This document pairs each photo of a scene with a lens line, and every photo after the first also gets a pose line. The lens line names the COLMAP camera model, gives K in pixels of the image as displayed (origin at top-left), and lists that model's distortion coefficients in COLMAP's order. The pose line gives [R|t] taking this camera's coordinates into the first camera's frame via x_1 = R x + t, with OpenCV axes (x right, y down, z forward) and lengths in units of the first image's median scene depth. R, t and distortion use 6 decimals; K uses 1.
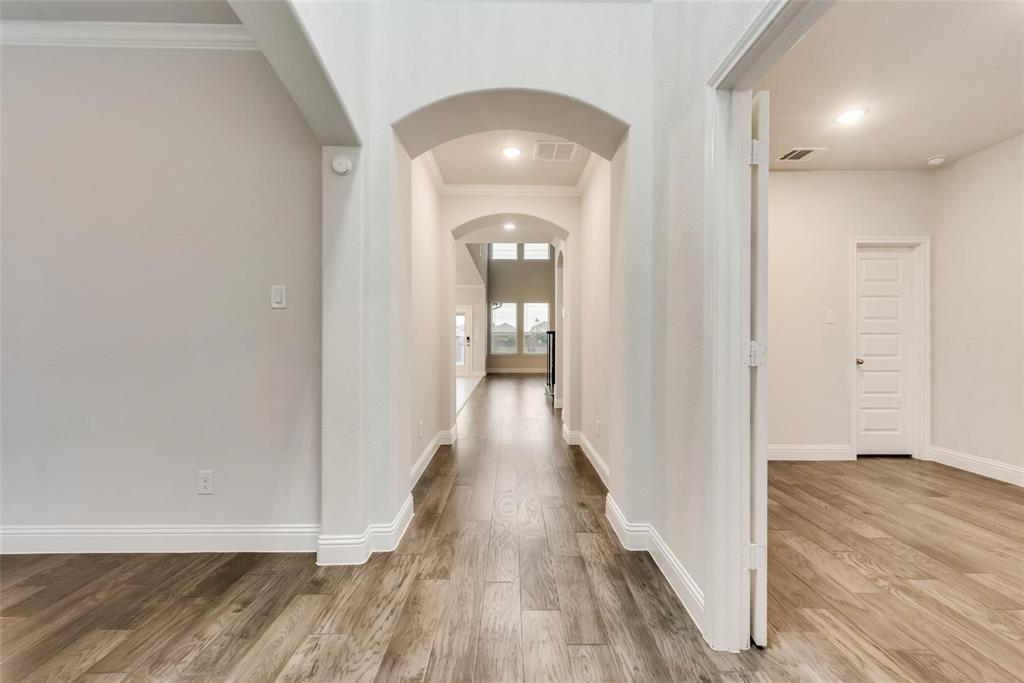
lens RADIAL K [[401.9, 0, 515.3], [0, 401.9, 338.4], [0, 0, 1]] dist [0.007782, -0.000689]
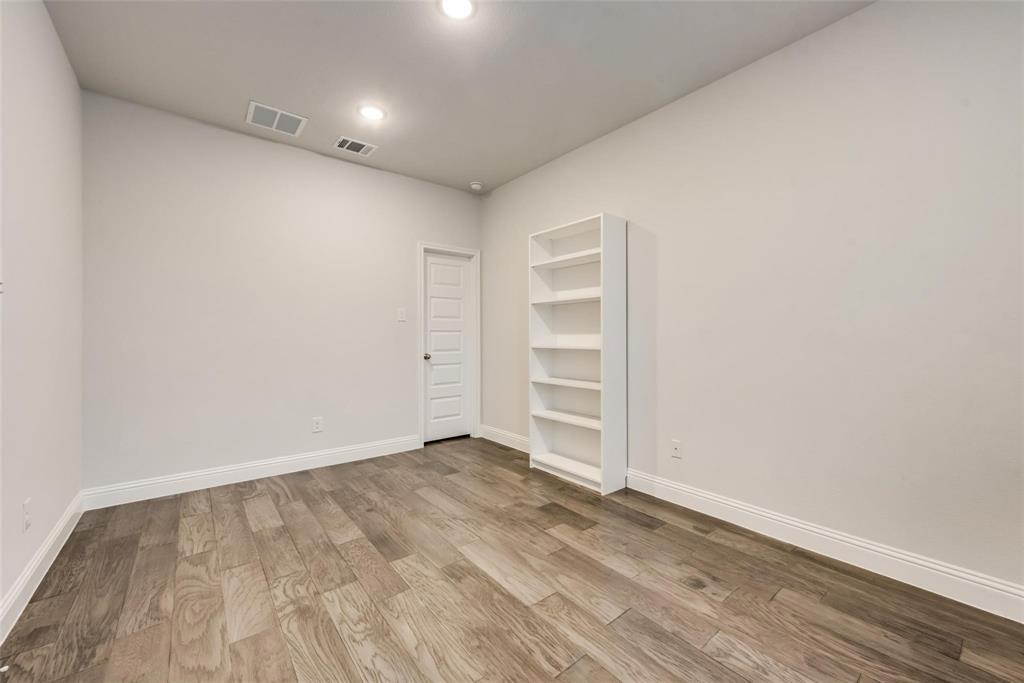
lens RADIAL K [[401.9, 0, 518.3], [0, 401.9, 333.1], [0, 0, 1]] dist [0.007782, -0.000689]
pose [[0.787537, 0.004367, 0.616251, 0.393399], [-0.001965, 0.999988, -0.004574, -0.001741], [-0.616264, 0.002391, 0.787536, -0.007398]]
